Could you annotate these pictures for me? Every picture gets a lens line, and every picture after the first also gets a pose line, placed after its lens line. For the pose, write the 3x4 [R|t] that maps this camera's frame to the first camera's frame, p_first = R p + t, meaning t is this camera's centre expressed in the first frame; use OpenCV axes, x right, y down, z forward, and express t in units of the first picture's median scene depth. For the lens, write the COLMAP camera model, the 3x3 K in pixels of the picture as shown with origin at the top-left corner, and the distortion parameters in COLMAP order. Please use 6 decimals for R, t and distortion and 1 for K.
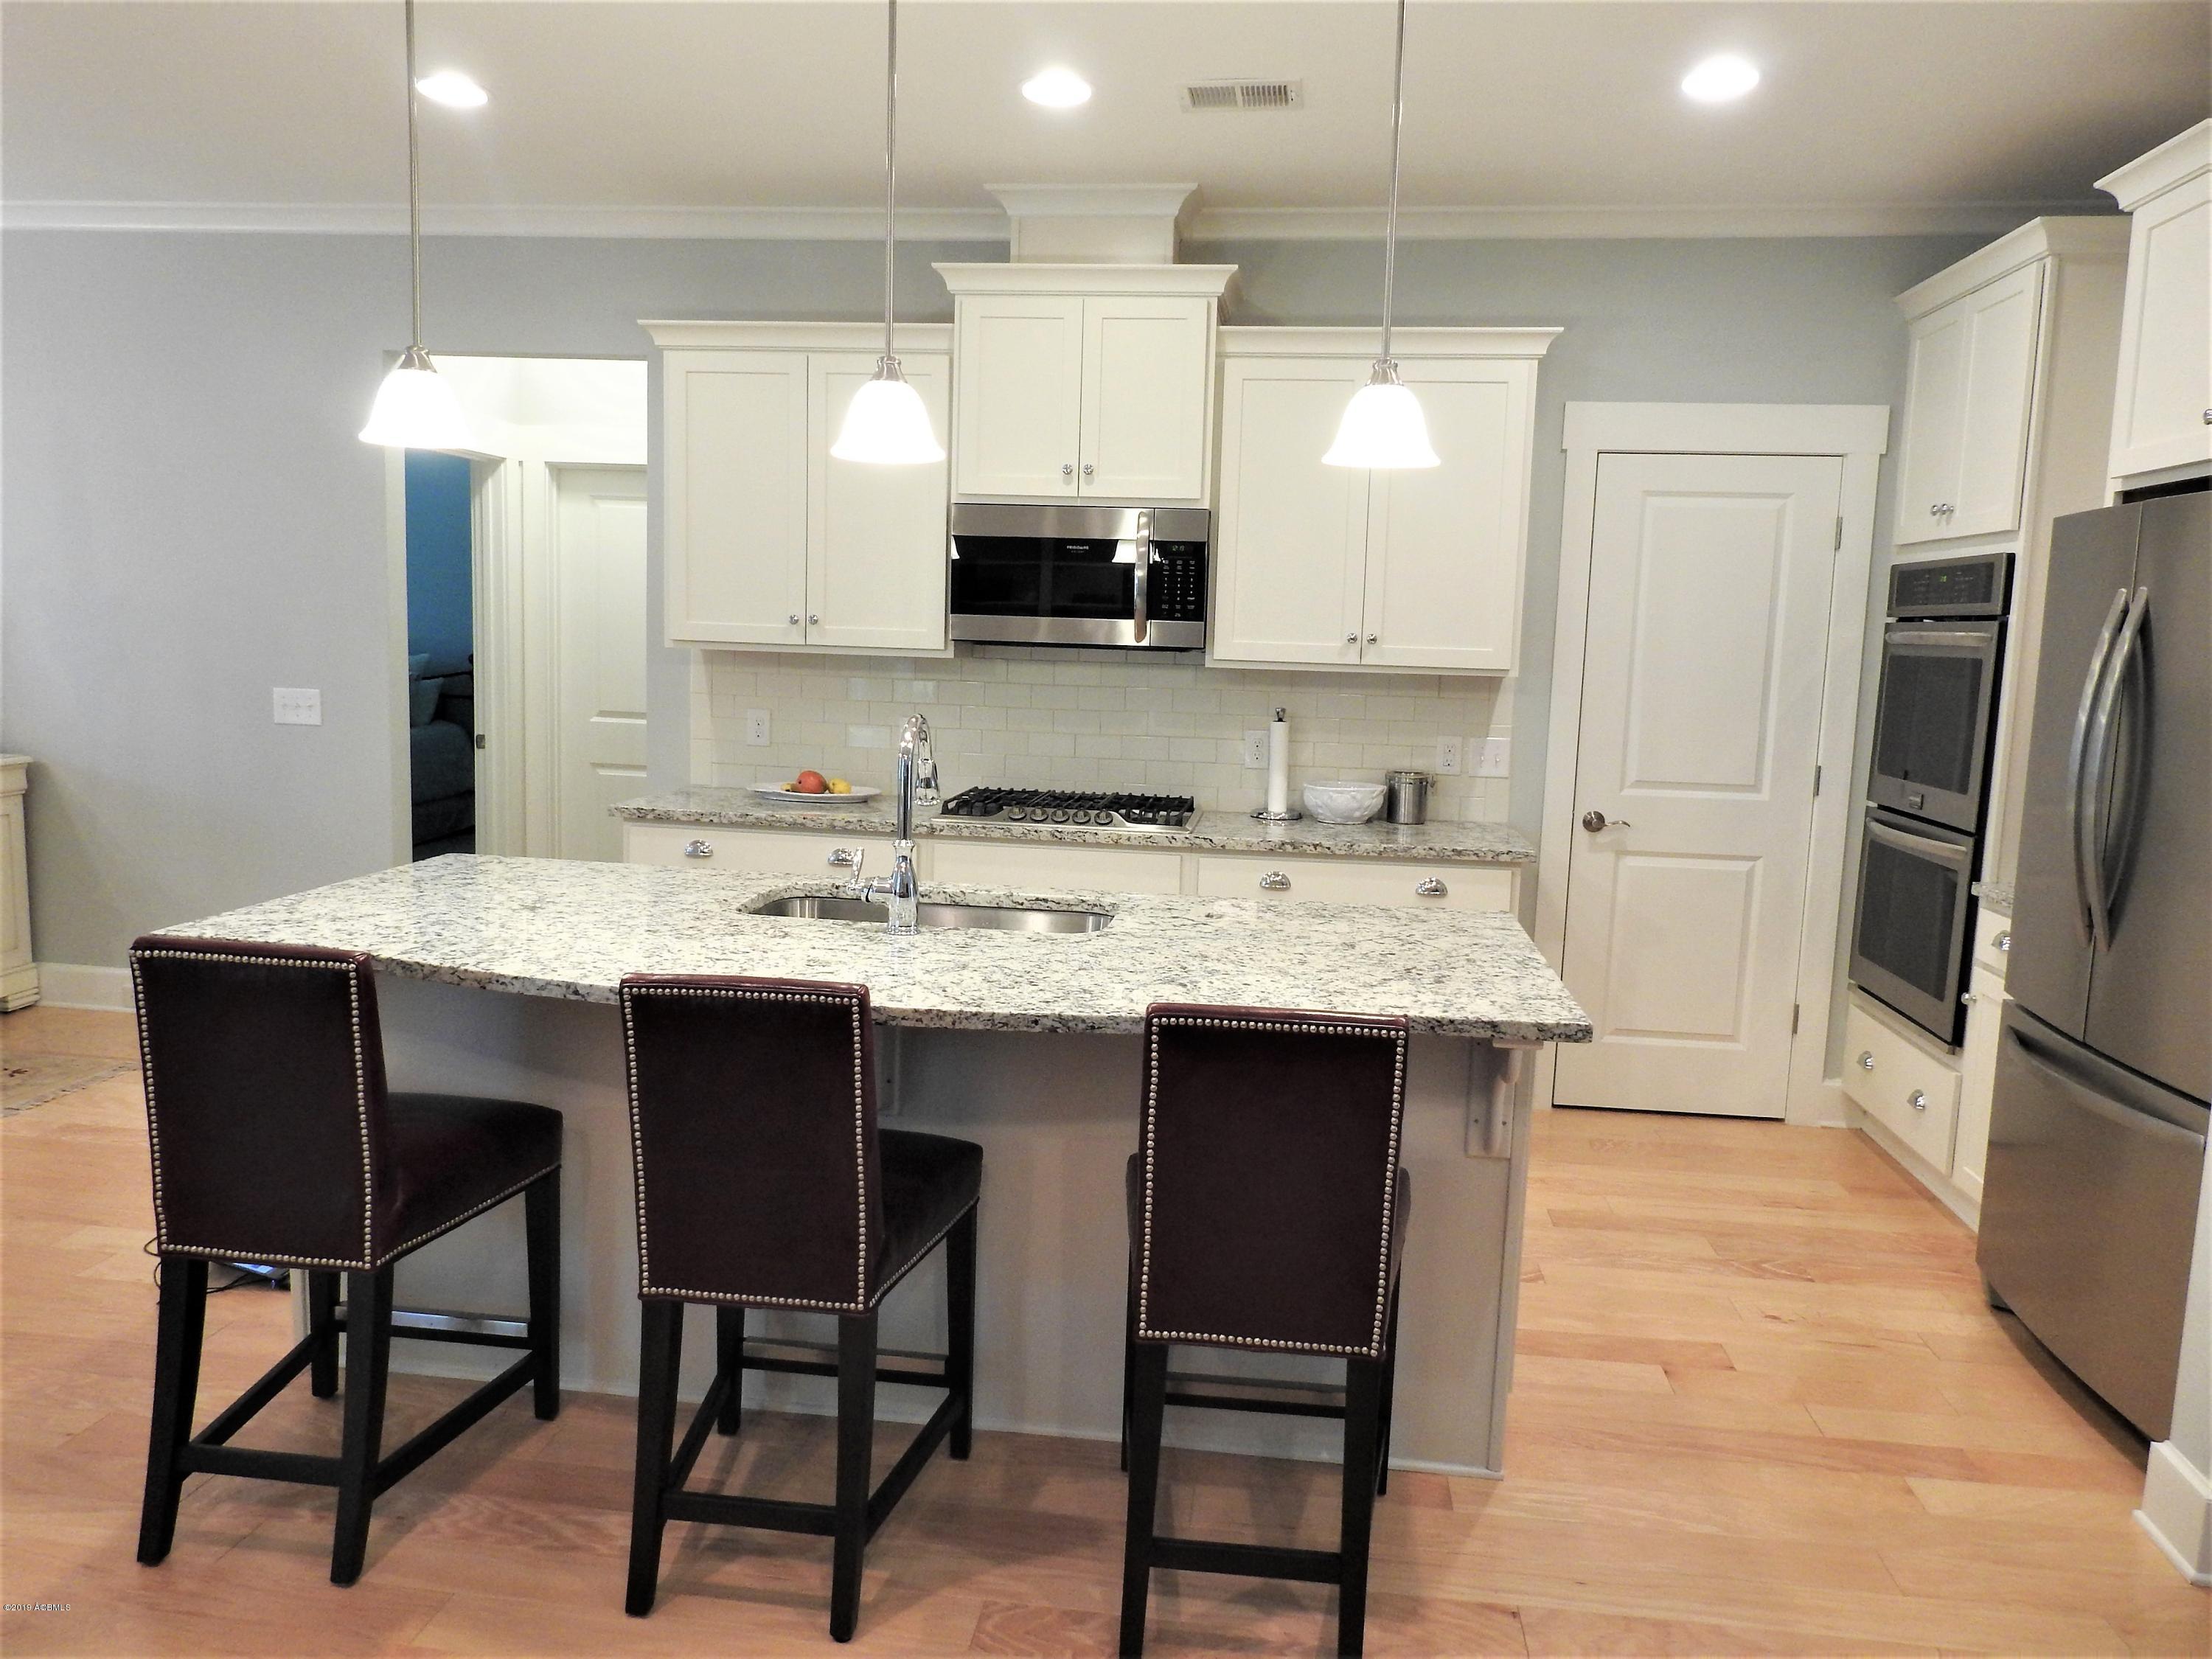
lens RADIAL K [[1570.9, 0, 1094.2], [0, 1570.9, 823.3], [0, 0, 1]] dist [-0.001084, 0.000180]
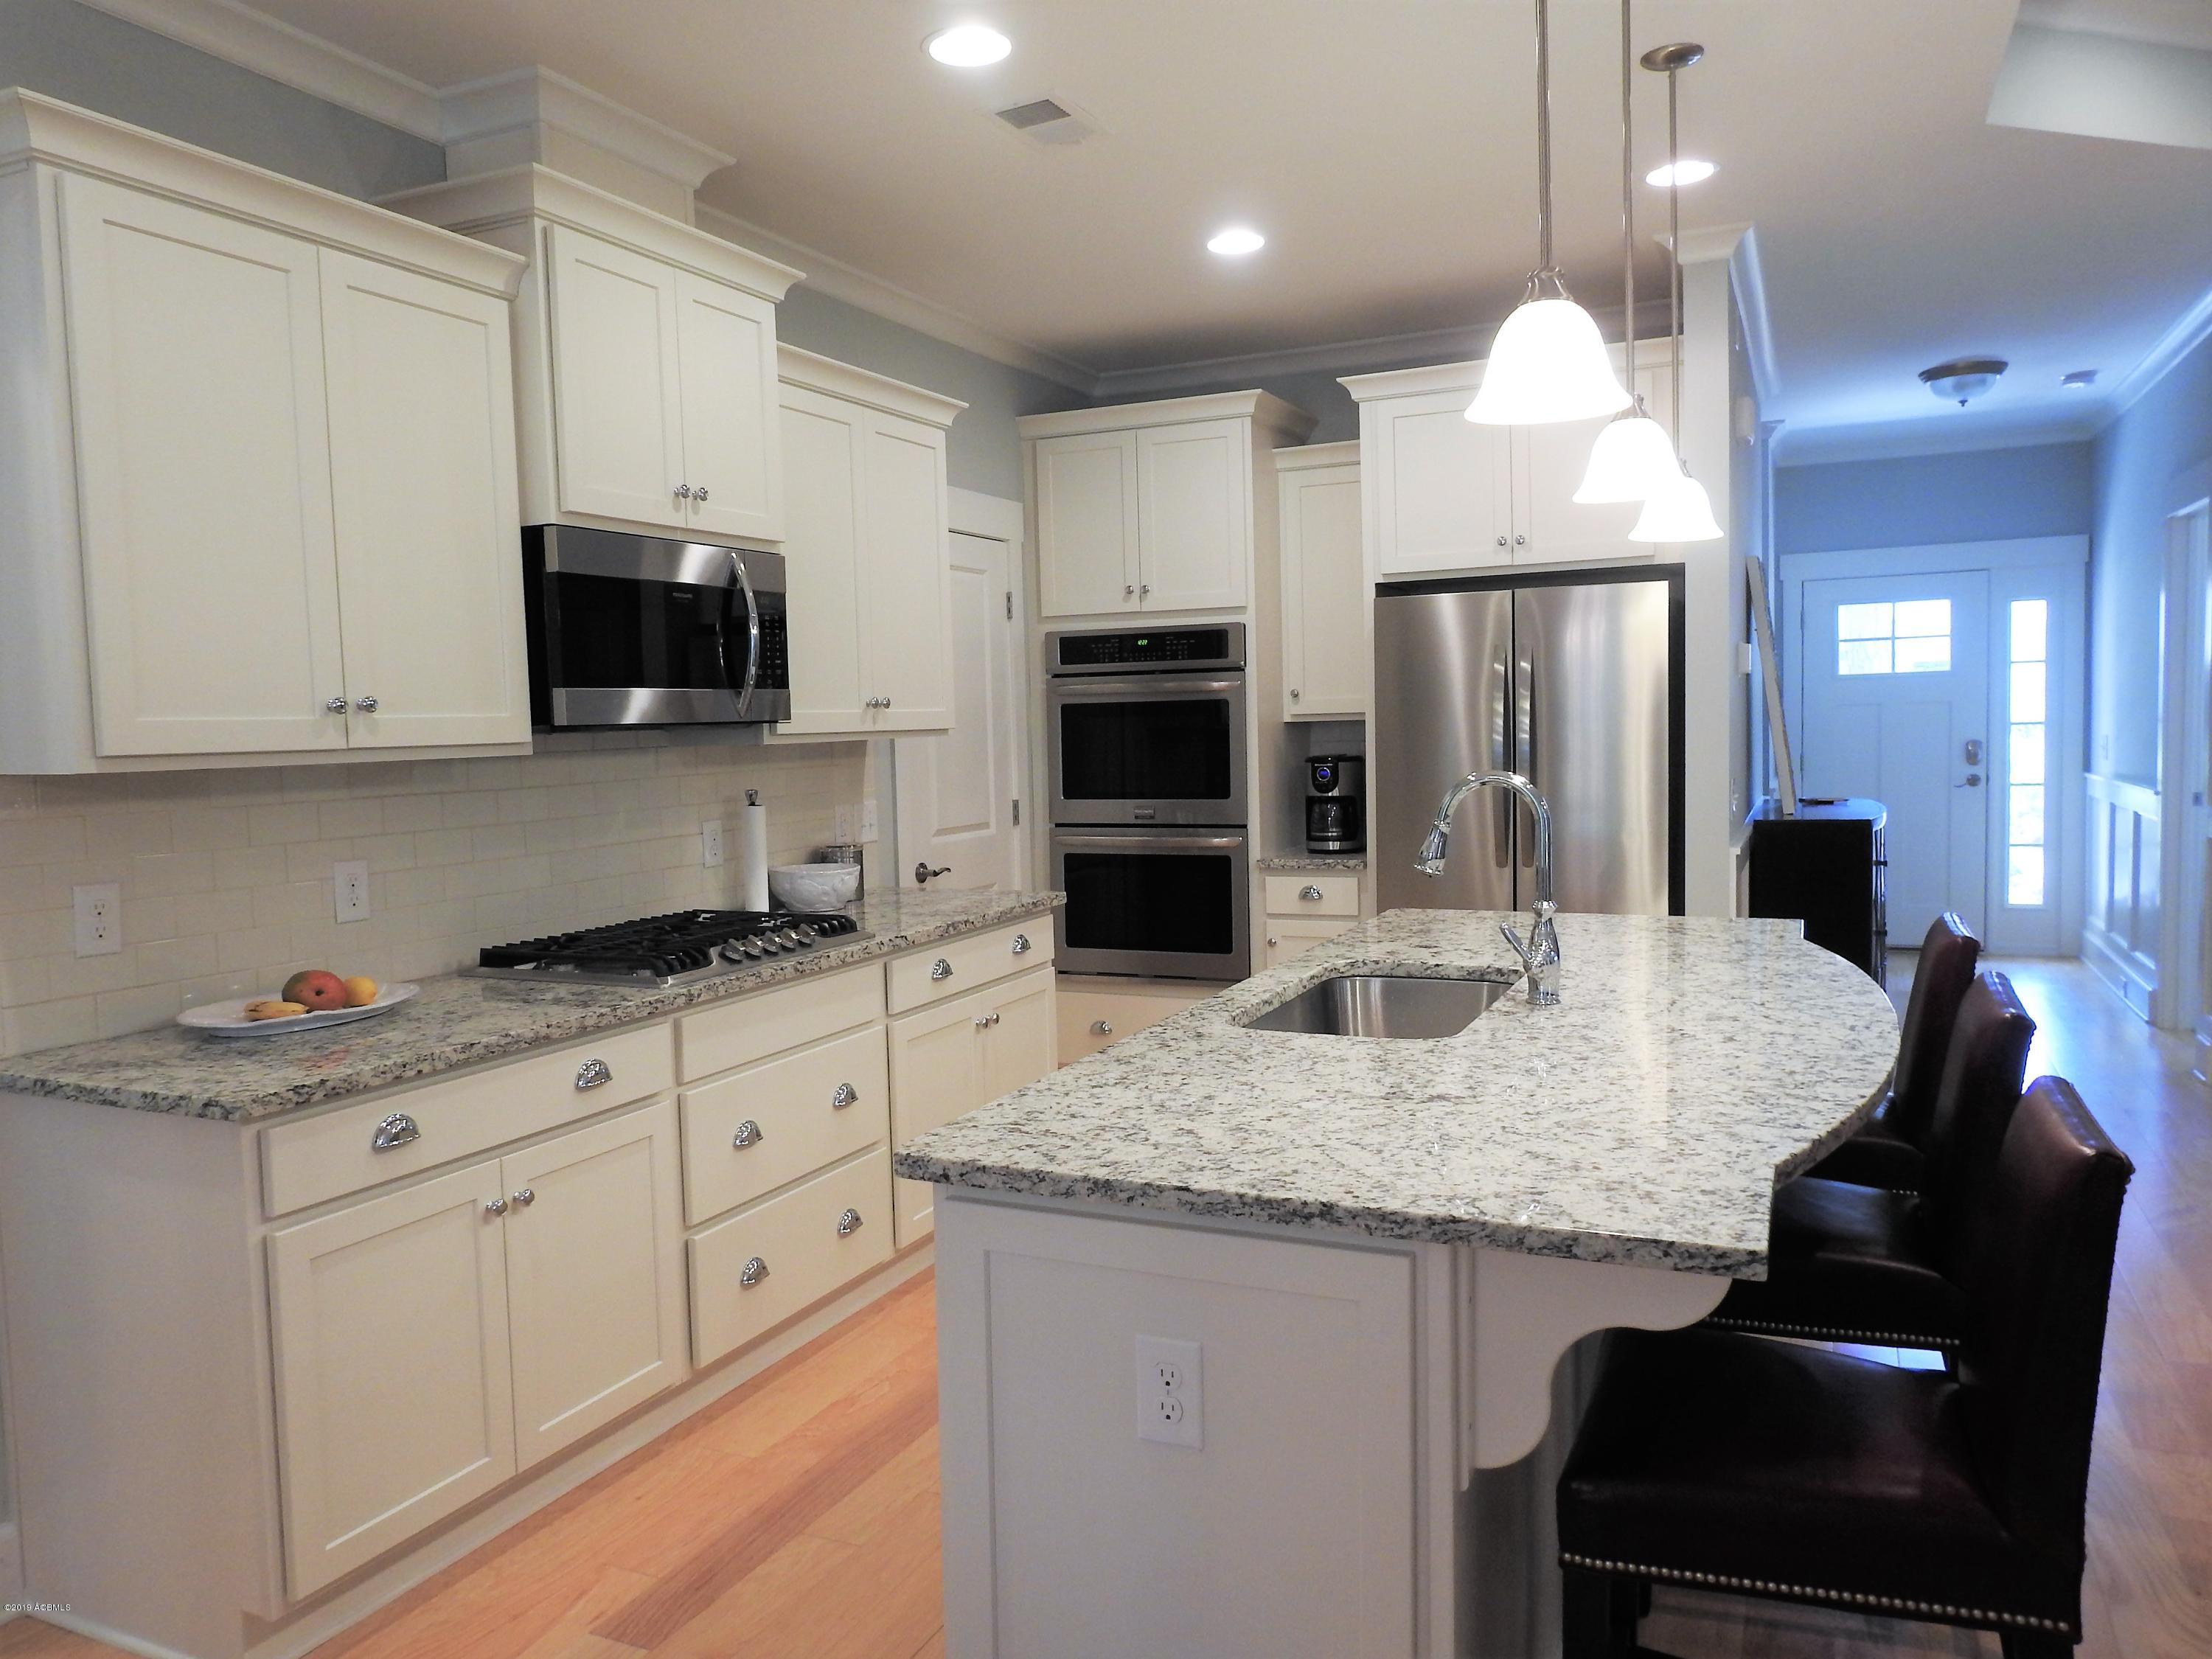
lens RADIAL K [[1570.9, 0, 1094.2], [0, 1570.9, 823.3], [0, 0, 1]] dist [-0.001084, 0.000180]
pose [[0.303573, -0.101876, 0.947346, -0.657434], [0.151980, 0.986715, 0.057408, -0.079153], [-0.940609, 0.126550, 0.315024, 0.577818]]
